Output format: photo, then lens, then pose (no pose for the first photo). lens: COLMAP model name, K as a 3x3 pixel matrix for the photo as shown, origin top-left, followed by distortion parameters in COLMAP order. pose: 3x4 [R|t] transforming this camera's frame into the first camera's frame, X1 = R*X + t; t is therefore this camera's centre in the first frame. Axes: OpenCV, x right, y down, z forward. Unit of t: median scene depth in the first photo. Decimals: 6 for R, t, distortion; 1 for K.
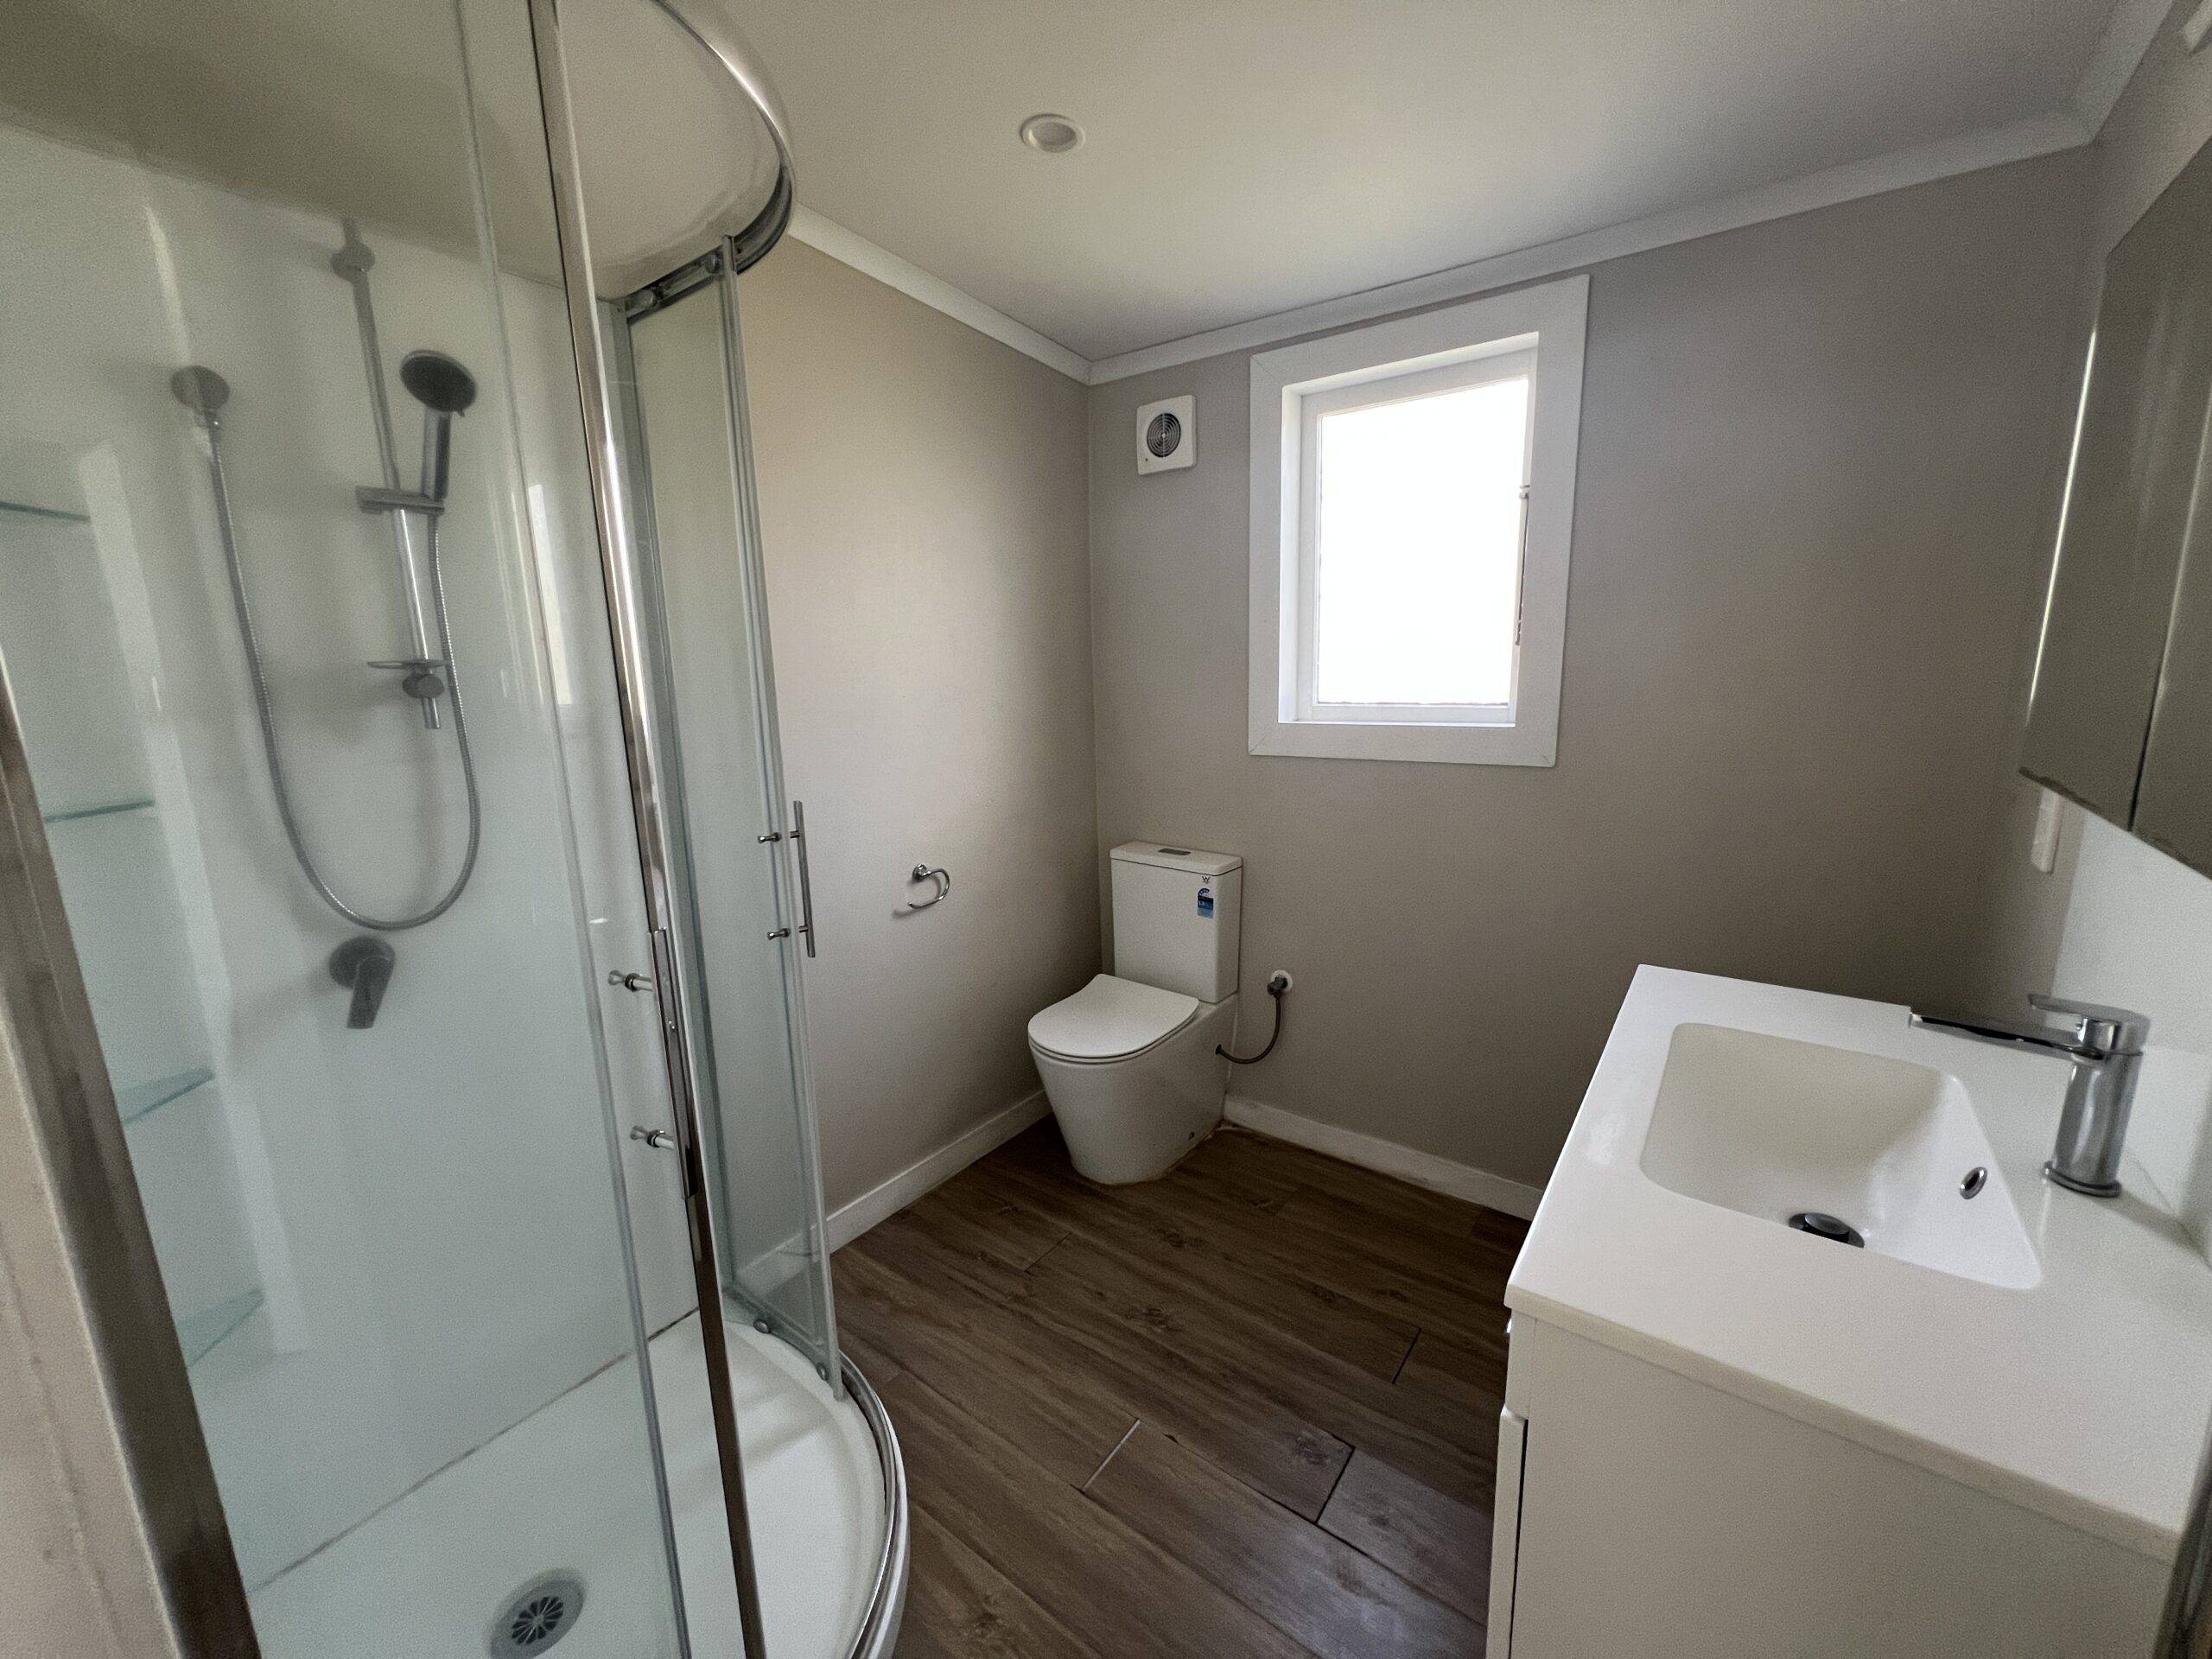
lens RADIAL K [[886.2, 0, 1114.4], [0, 886.2, 819.3], [0, 0, 1]] dist [0.003136, -0.000004]
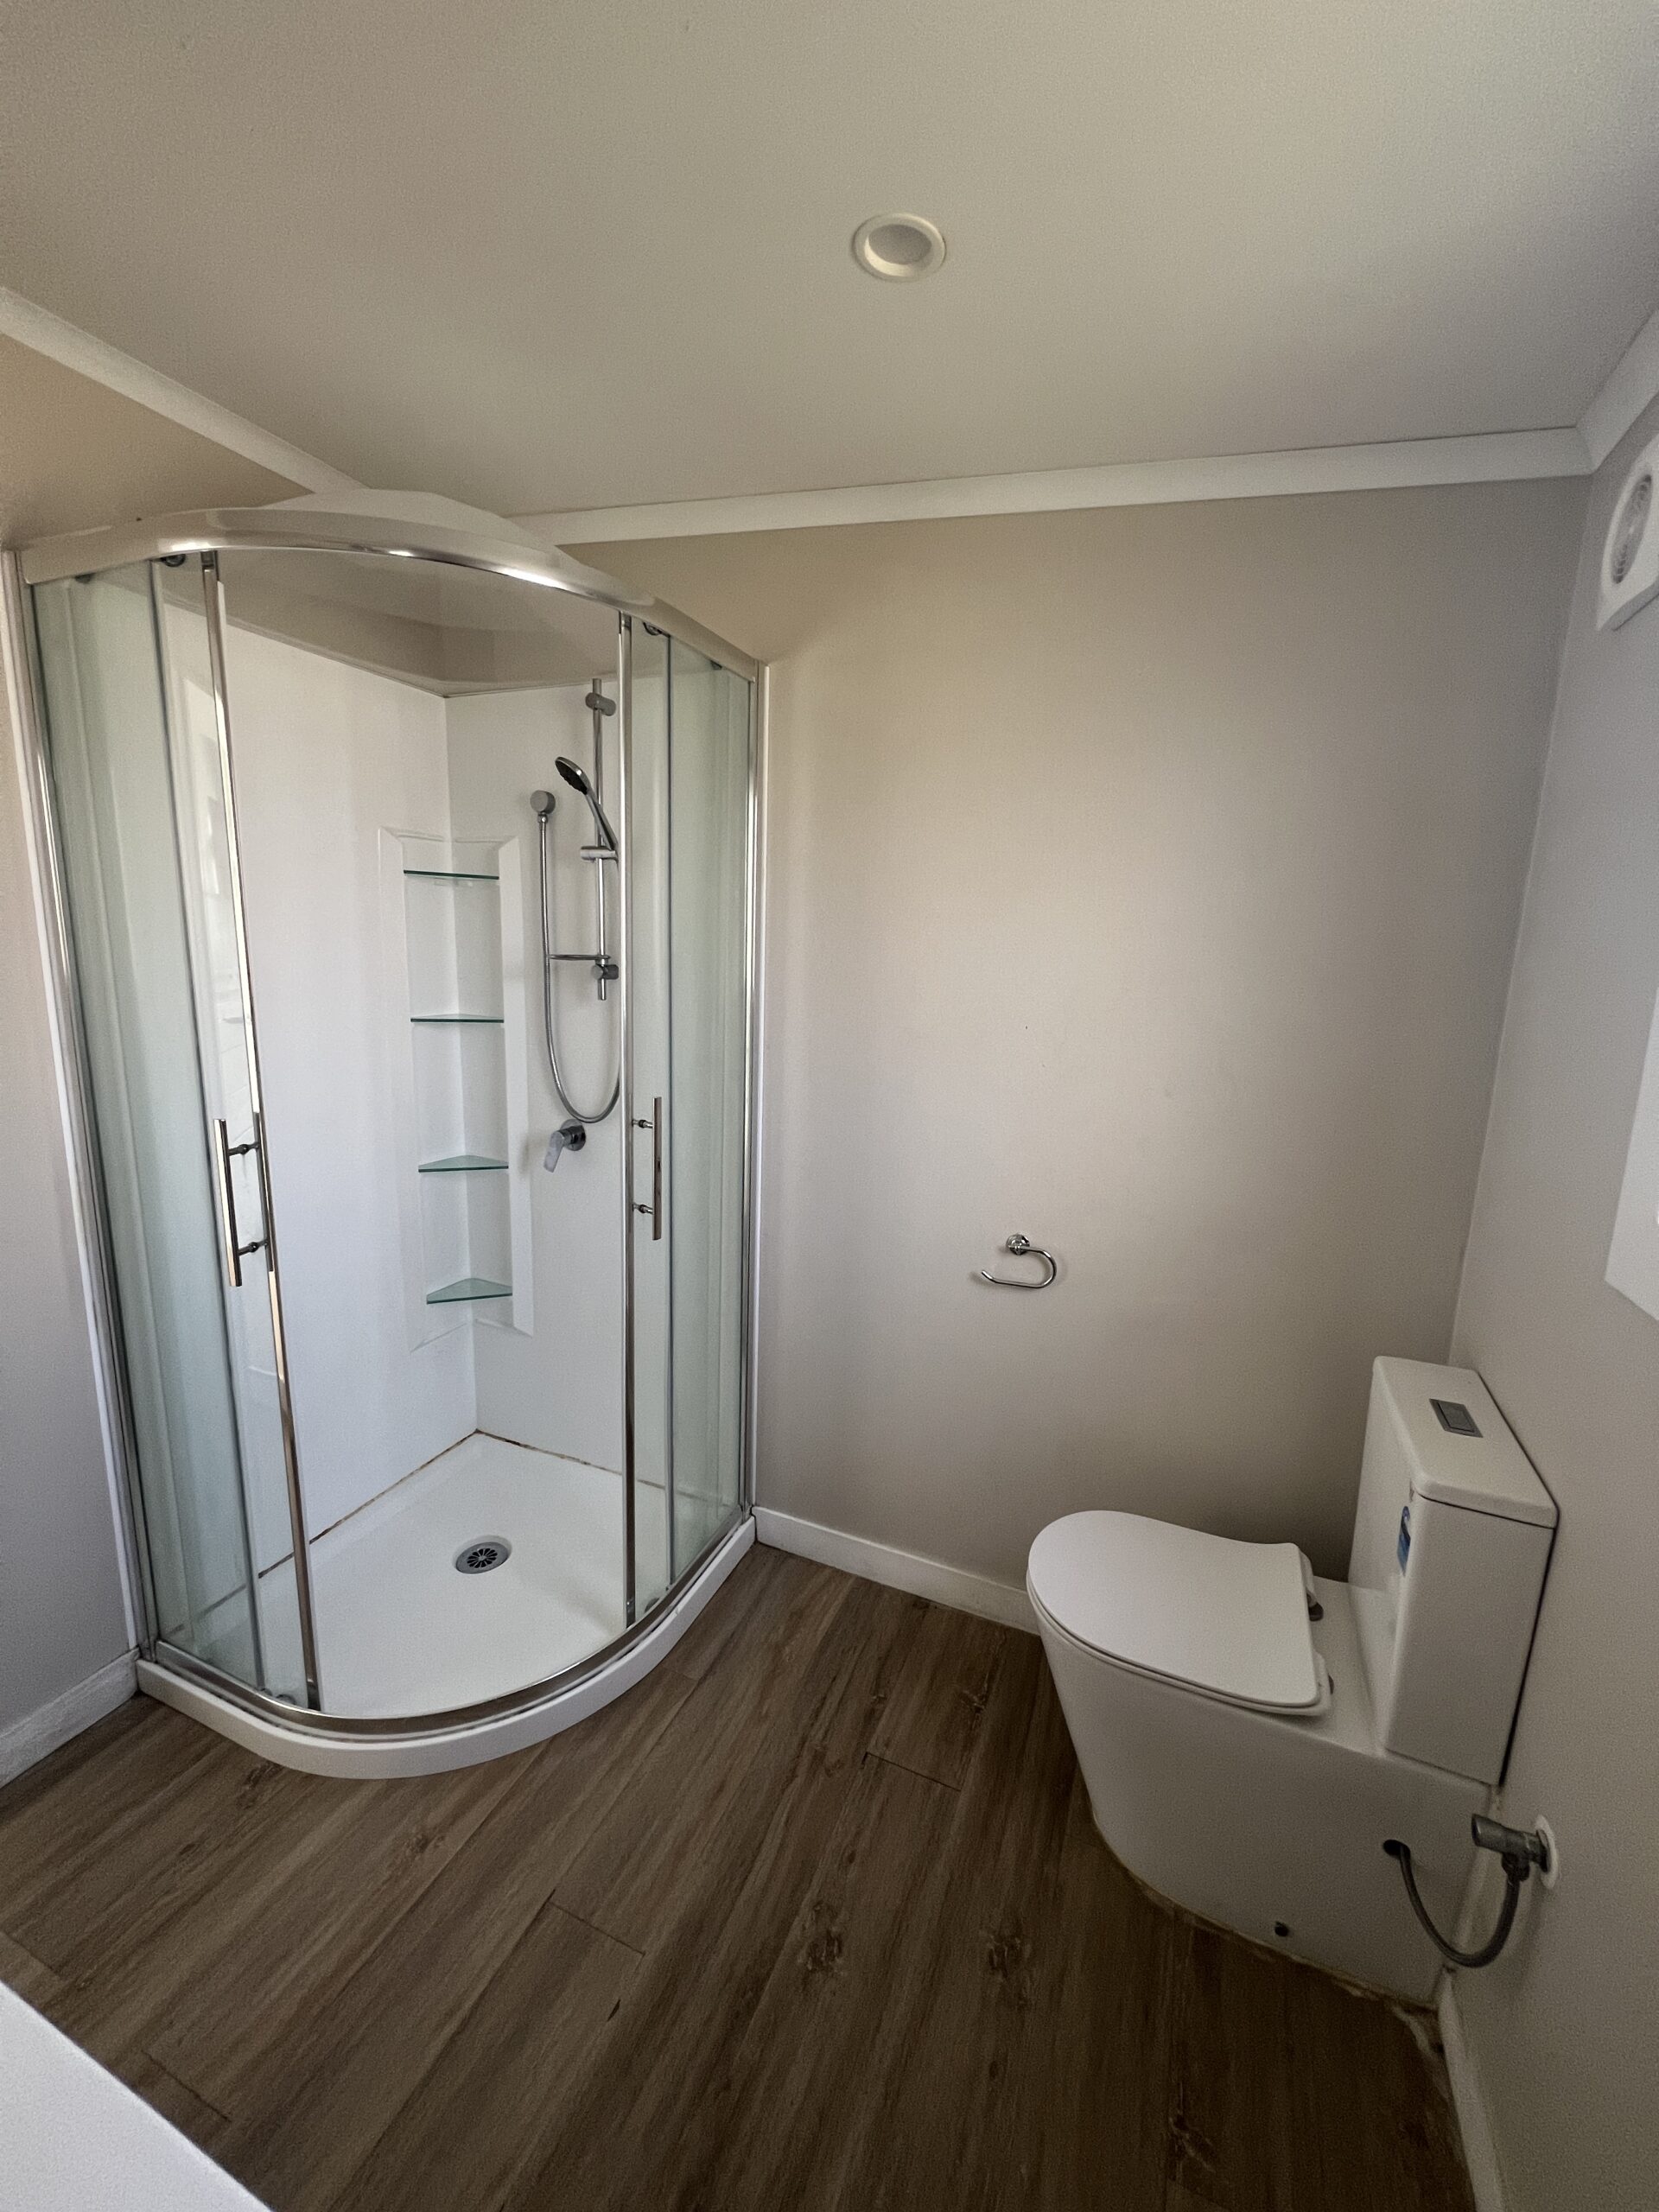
lens RADIAL K [[886.2, 0, 832.1], [0, 886.2, 1117.5], [0, 0, 1]] dist [0.003136, -0.000004]
pose [[0.221048, 0.208337, -0.952750, 0.558810], [-0.214475, 0.963385, 0.160903, -0.164008], [0.951388, 0.168774, 0.257637, 0.714025]]
